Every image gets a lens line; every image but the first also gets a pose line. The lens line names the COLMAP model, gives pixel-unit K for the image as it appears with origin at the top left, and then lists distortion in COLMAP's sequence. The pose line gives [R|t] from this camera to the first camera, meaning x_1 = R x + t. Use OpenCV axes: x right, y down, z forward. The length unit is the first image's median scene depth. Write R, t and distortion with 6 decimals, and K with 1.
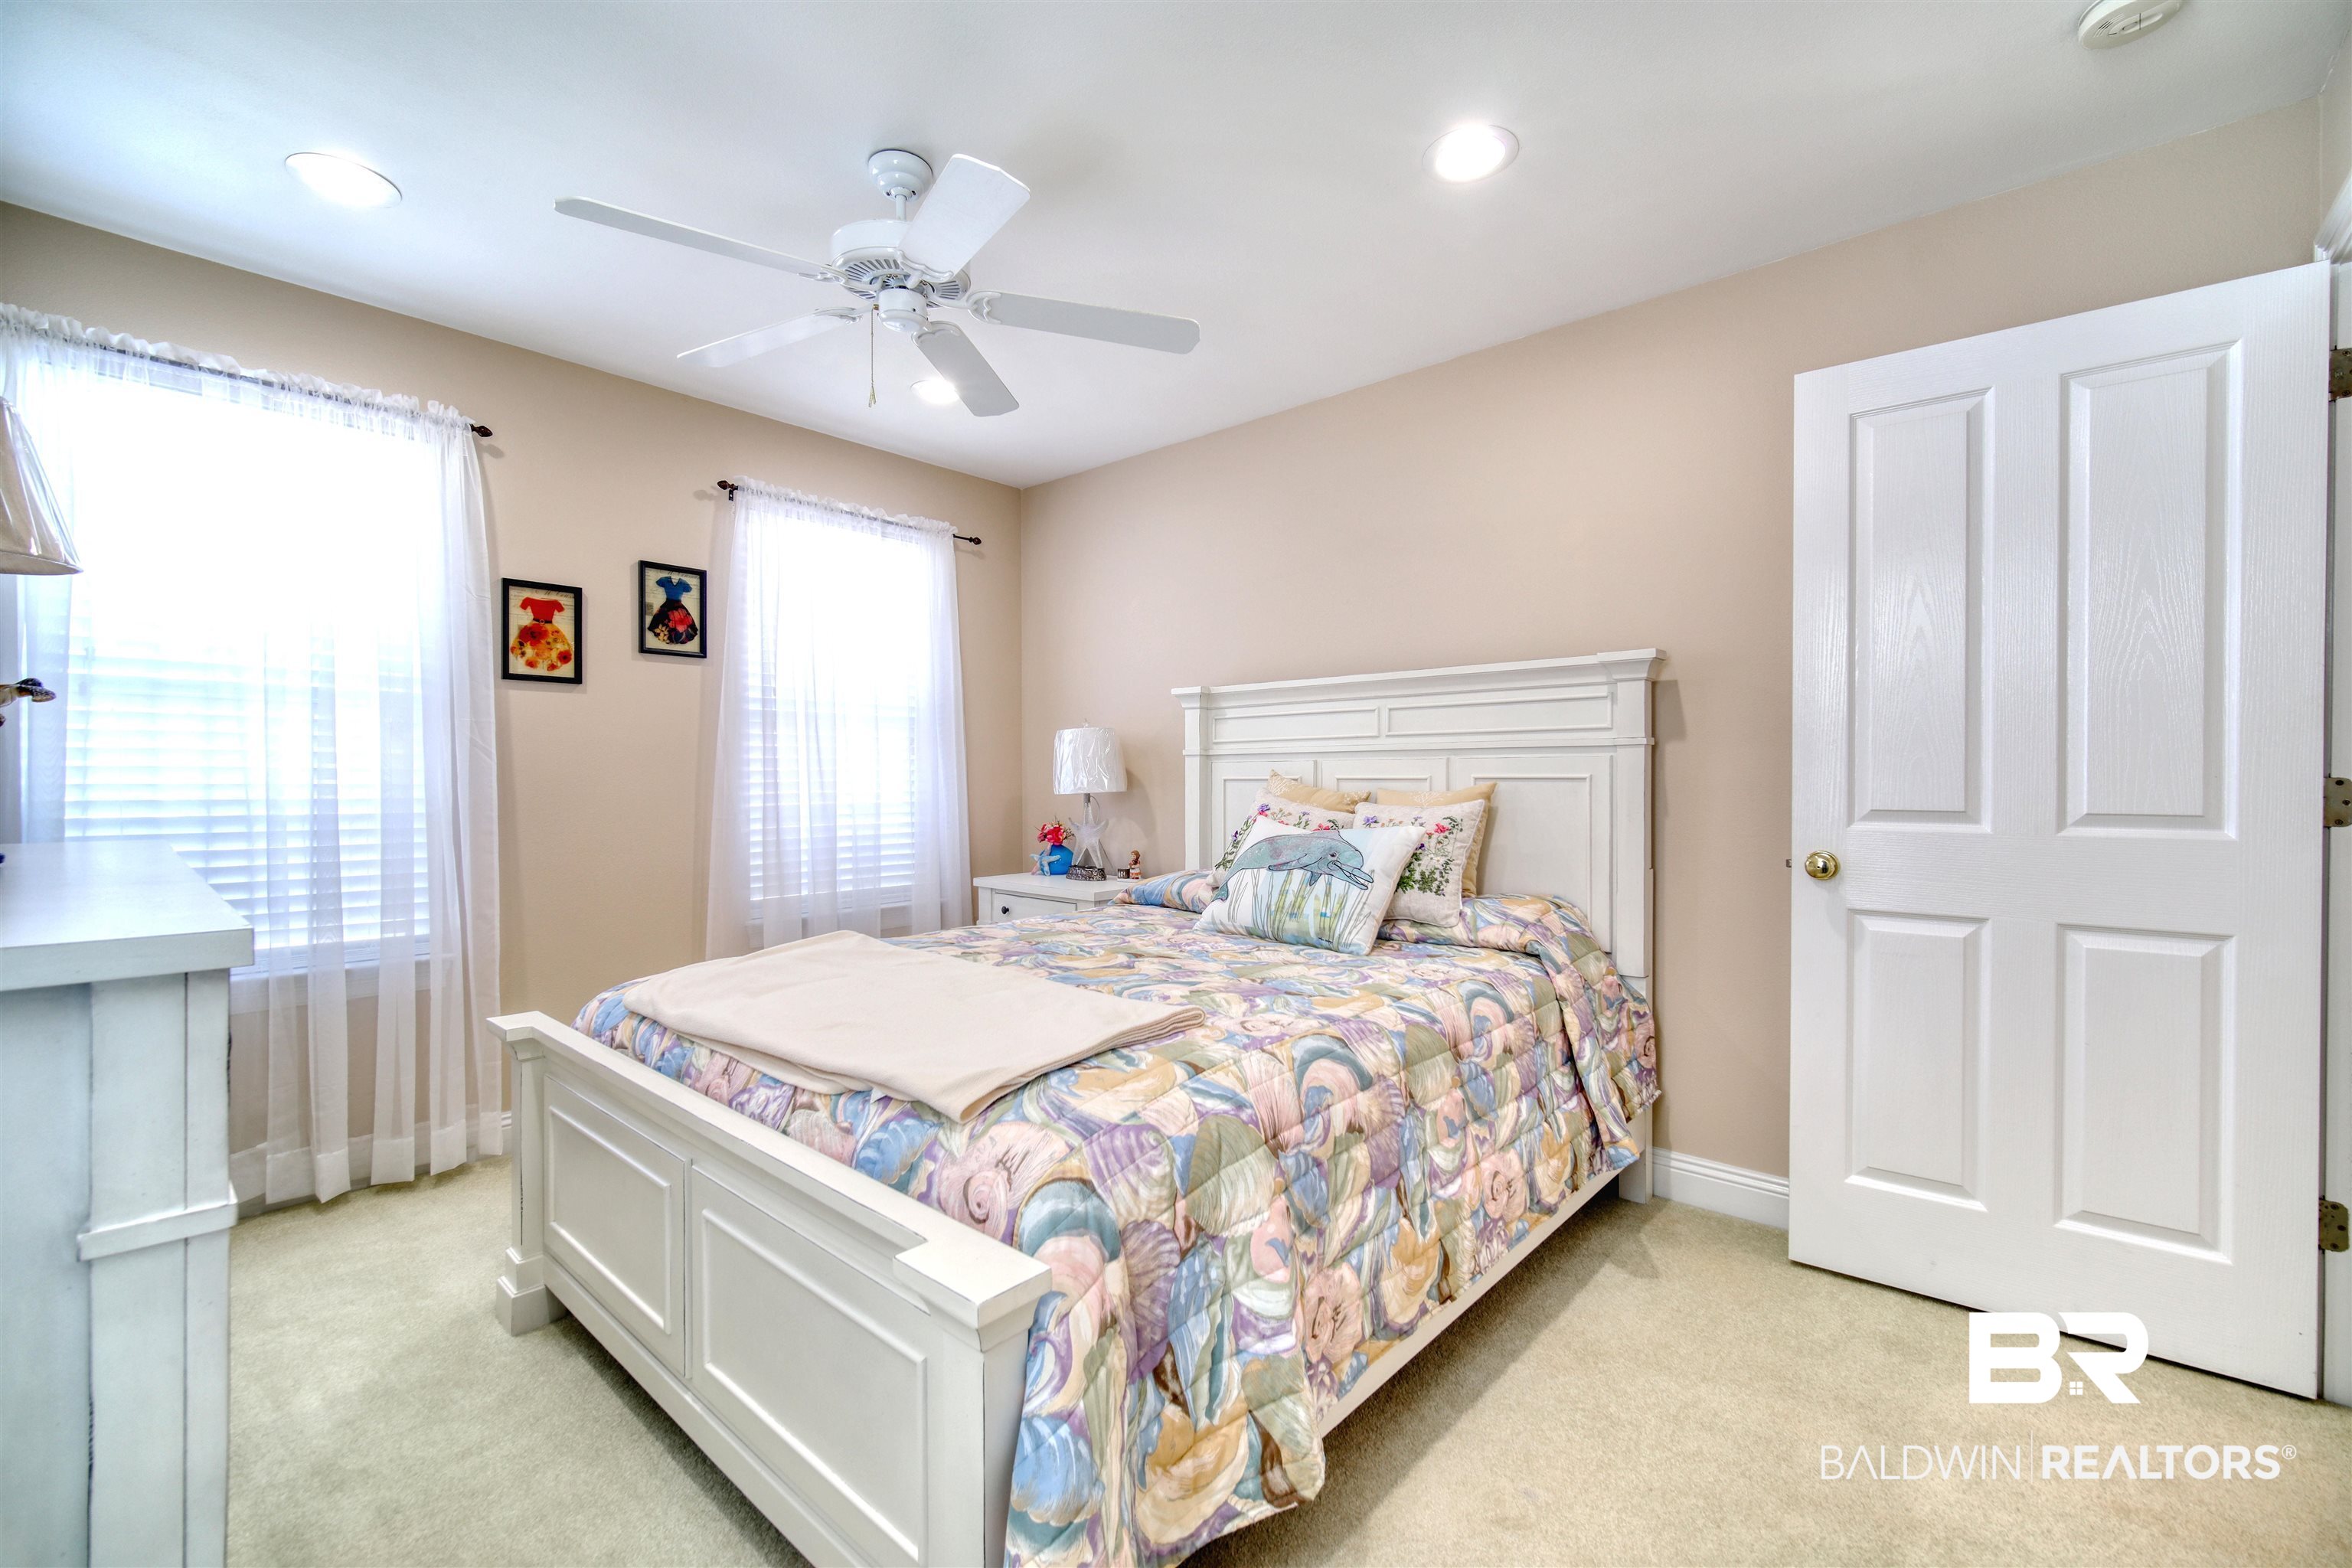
lens RADIAL K [[979.3, 0, 1179.7], [0, 979.3, 783.0], [0, 0, 1]] dist [0.001542, -0.000329]
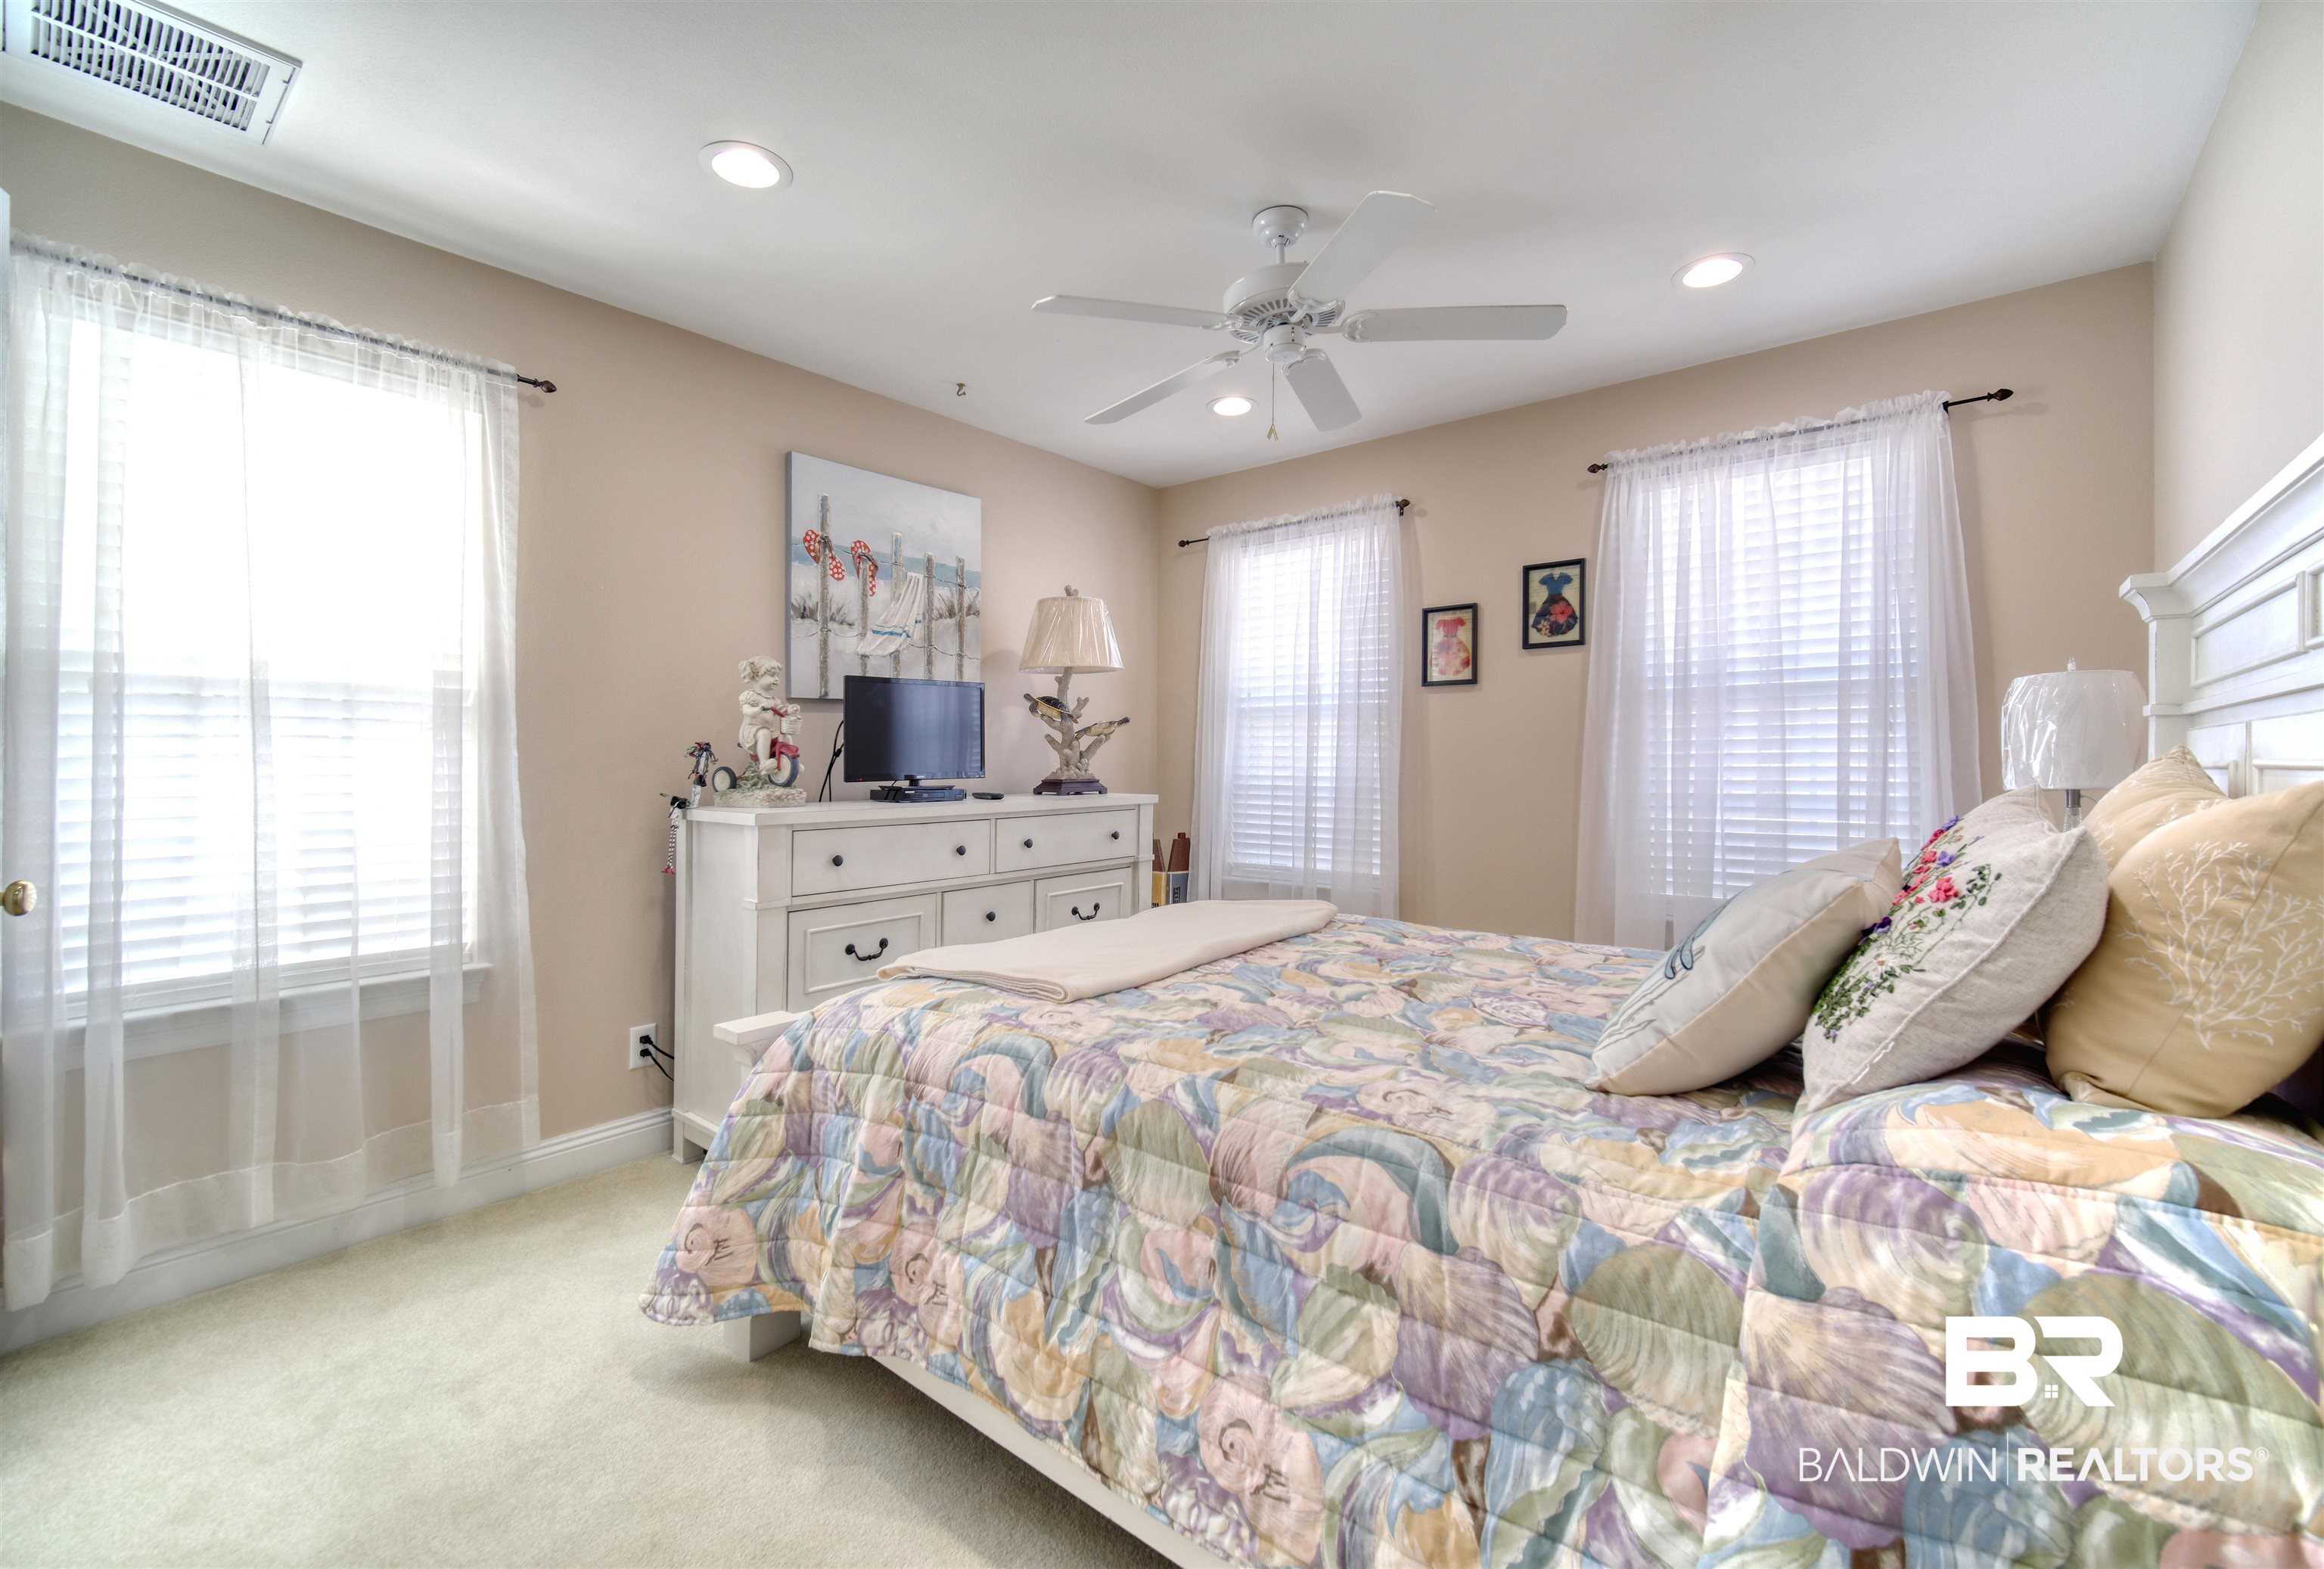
lens RADIAL K [[969.1, 0, 1153.8], [0, 969.1, 770.0], [0, 0, 1]] dist [-0.009237, -0.000122]
pose [[0.049594, -0.001833, -0.998768, 0.598577], [-0.008820, 0.999959, -0.002273, 0.010917], [0.998730, 0.008922, 0.049576, 0.611669]]
